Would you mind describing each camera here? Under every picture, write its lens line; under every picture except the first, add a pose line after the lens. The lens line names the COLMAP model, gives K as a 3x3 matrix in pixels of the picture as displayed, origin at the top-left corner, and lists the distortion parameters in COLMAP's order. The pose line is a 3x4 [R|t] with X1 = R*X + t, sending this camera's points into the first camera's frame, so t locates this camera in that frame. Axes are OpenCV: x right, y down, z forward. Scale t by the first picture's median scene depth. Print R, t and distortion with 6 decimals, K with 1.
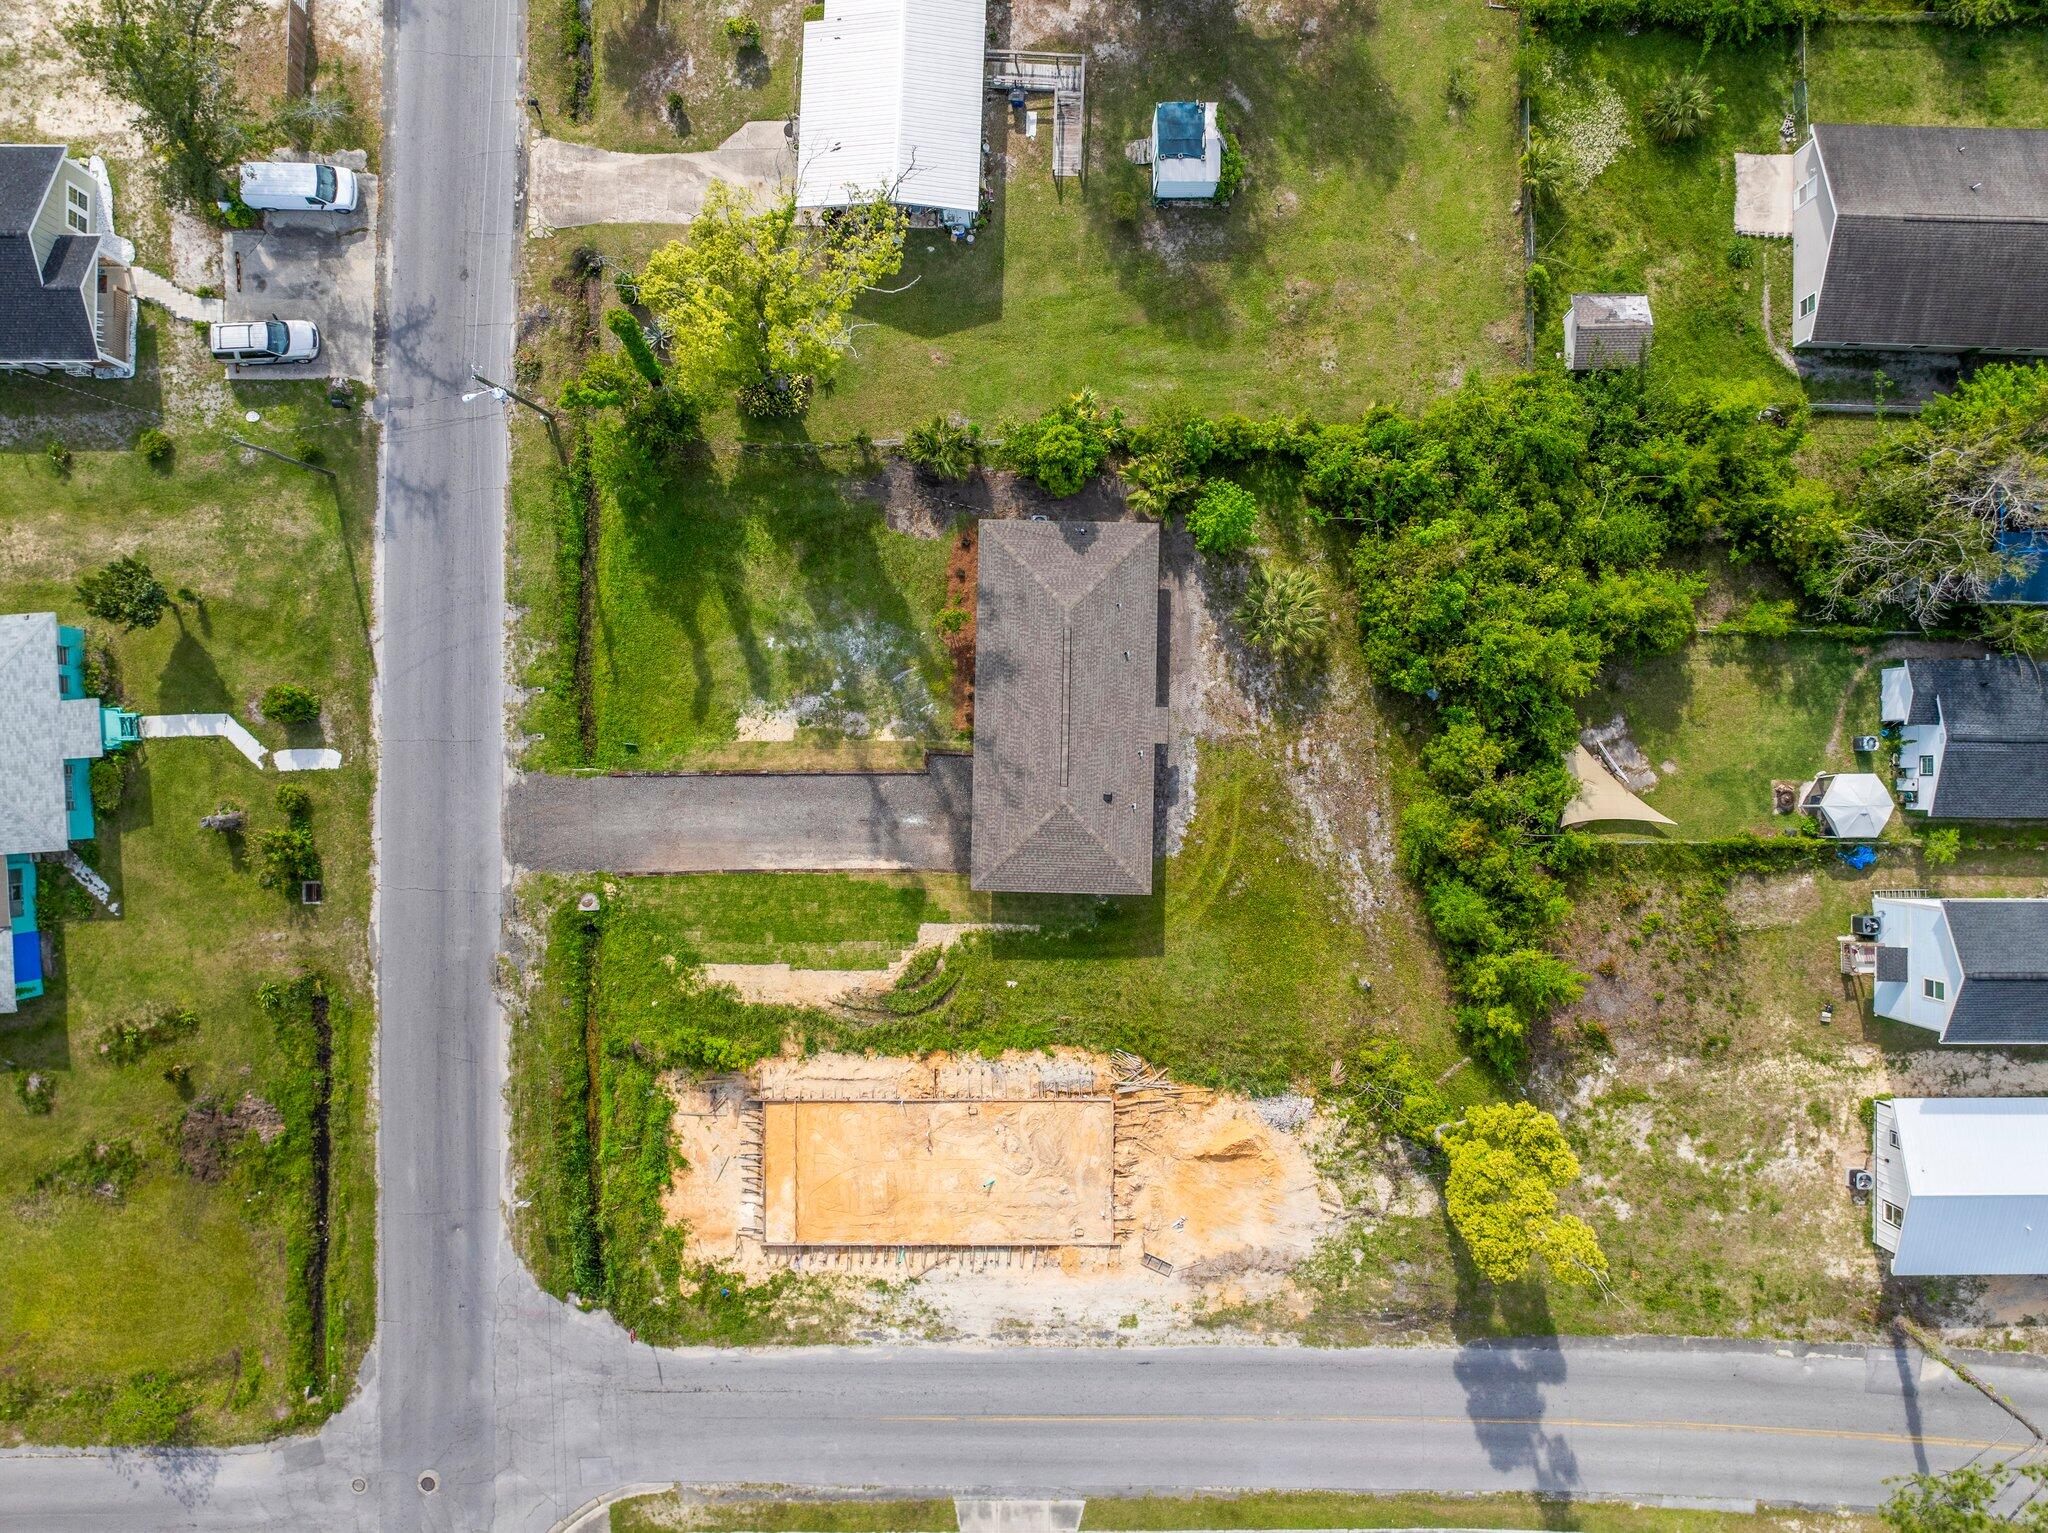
lens RADIAL K [[1442.6, 0, 1021.0], [0, 1442.6, 760.7], [0, 0, 1]] dist [-0.032781, -0.006344]
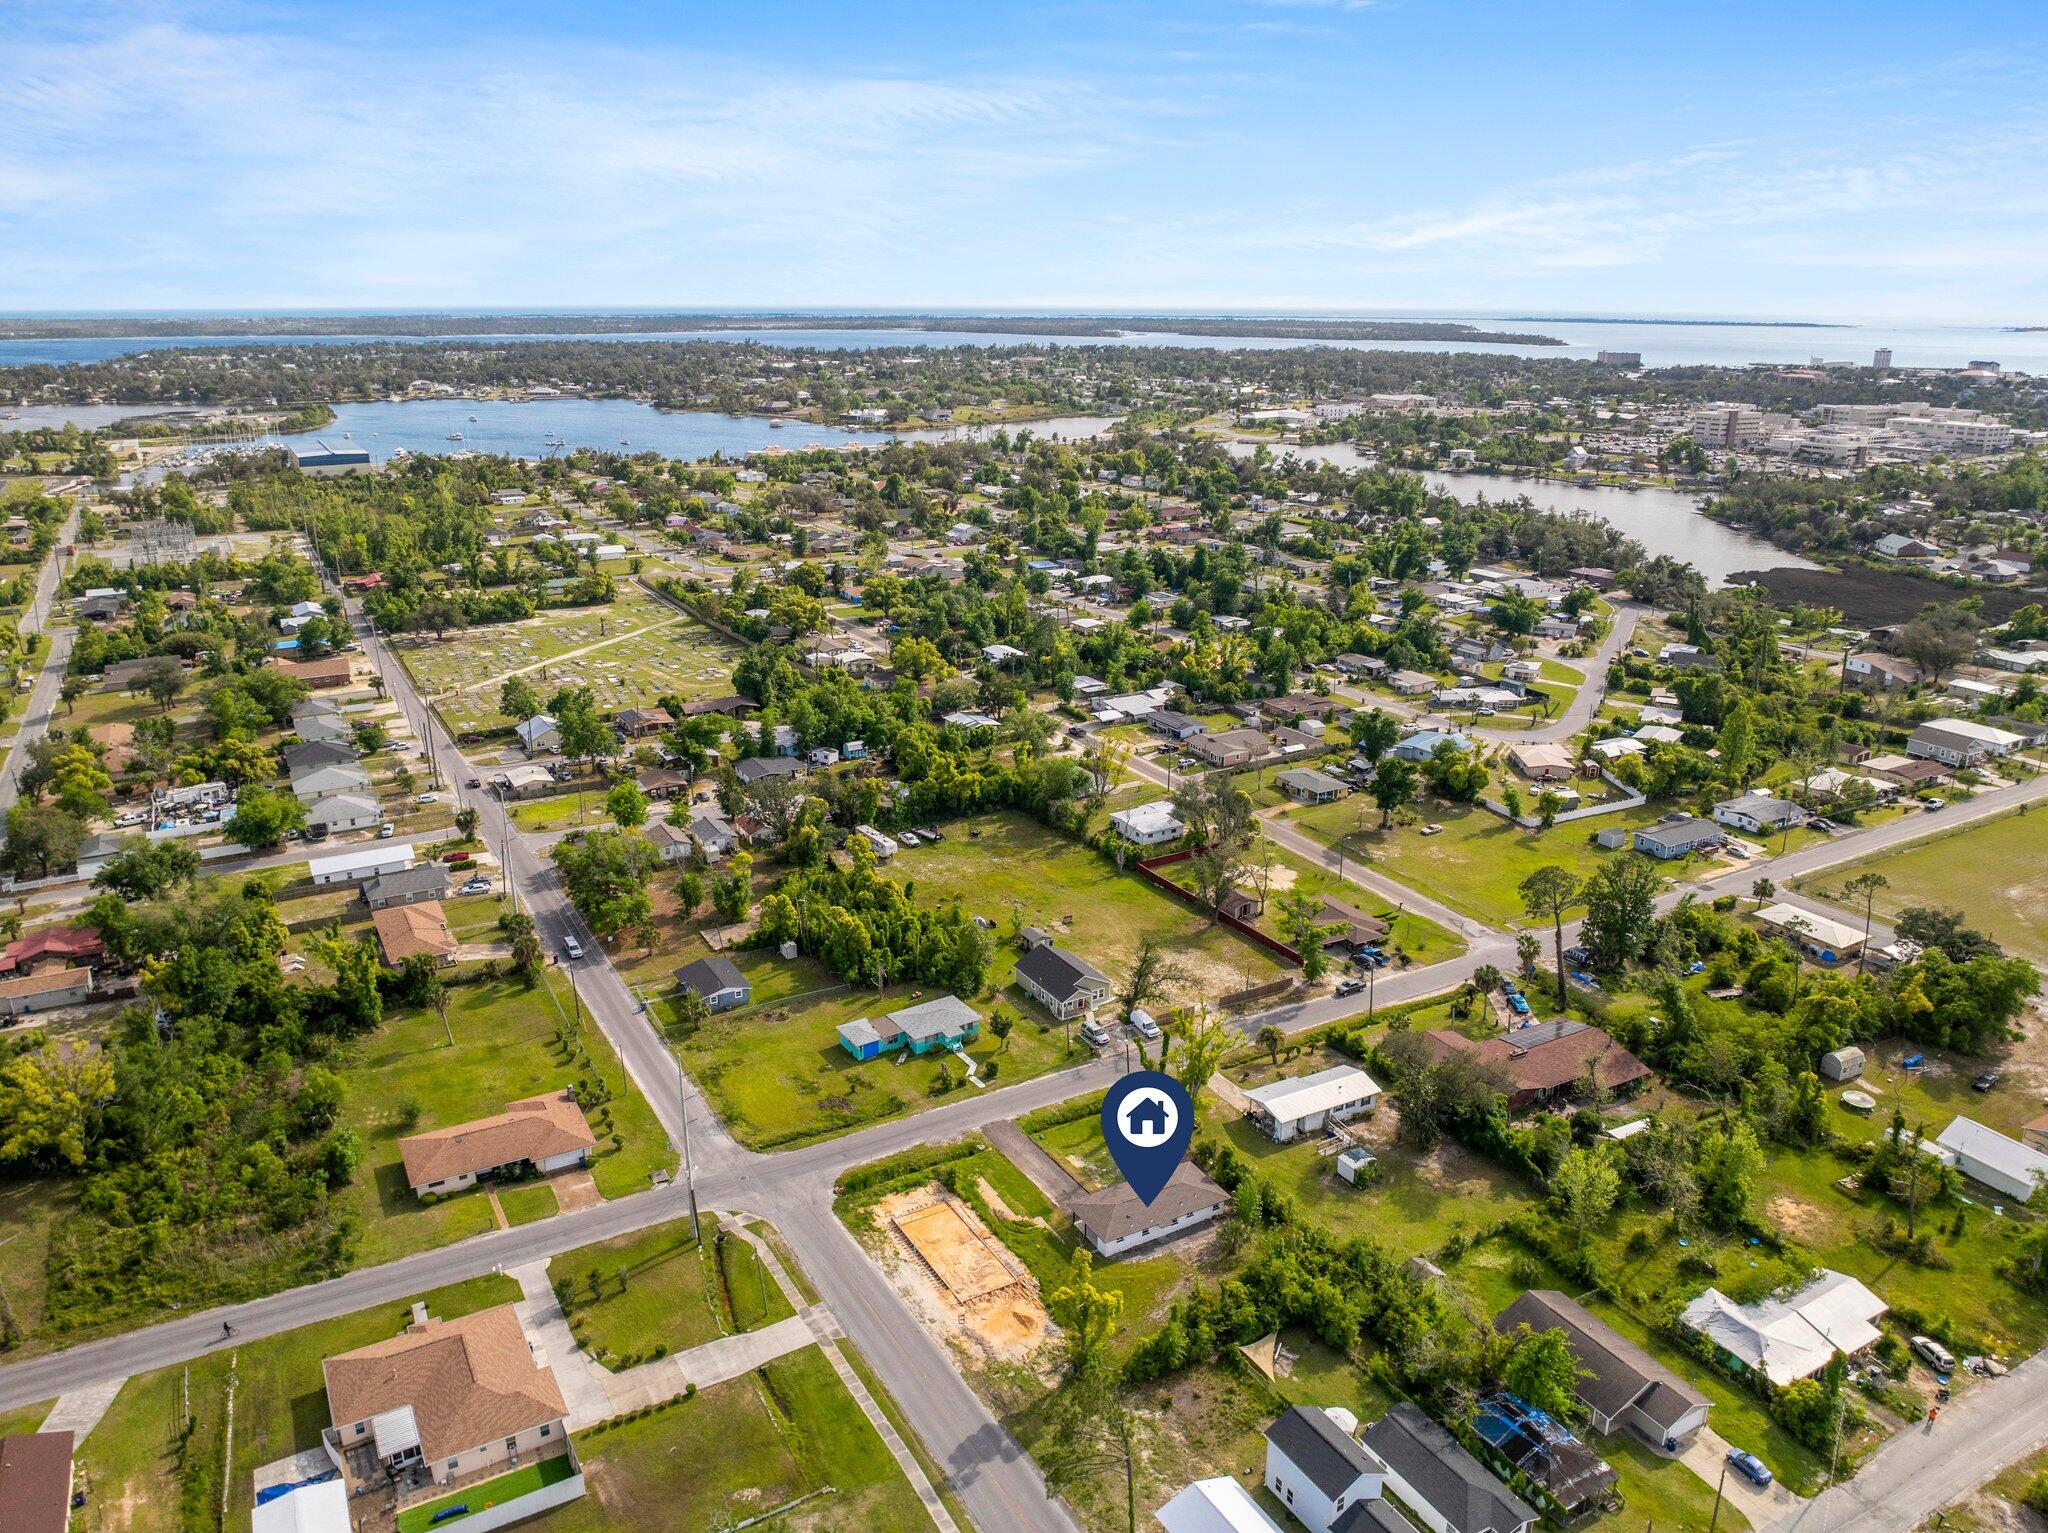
lens RADIAL K [[1442.6, 0, 1021.0], [0, 1442.6, 760.7], [0, 0, 1]] dist [-0.032781, -0.006344]
pose [[0.503691, 0.268566, -0.821077, 1.683431], [-0.863848, 0.165203, -0.475893, 1.160540], [0.007836, 0.948989, 0.315212, -0.475668]]
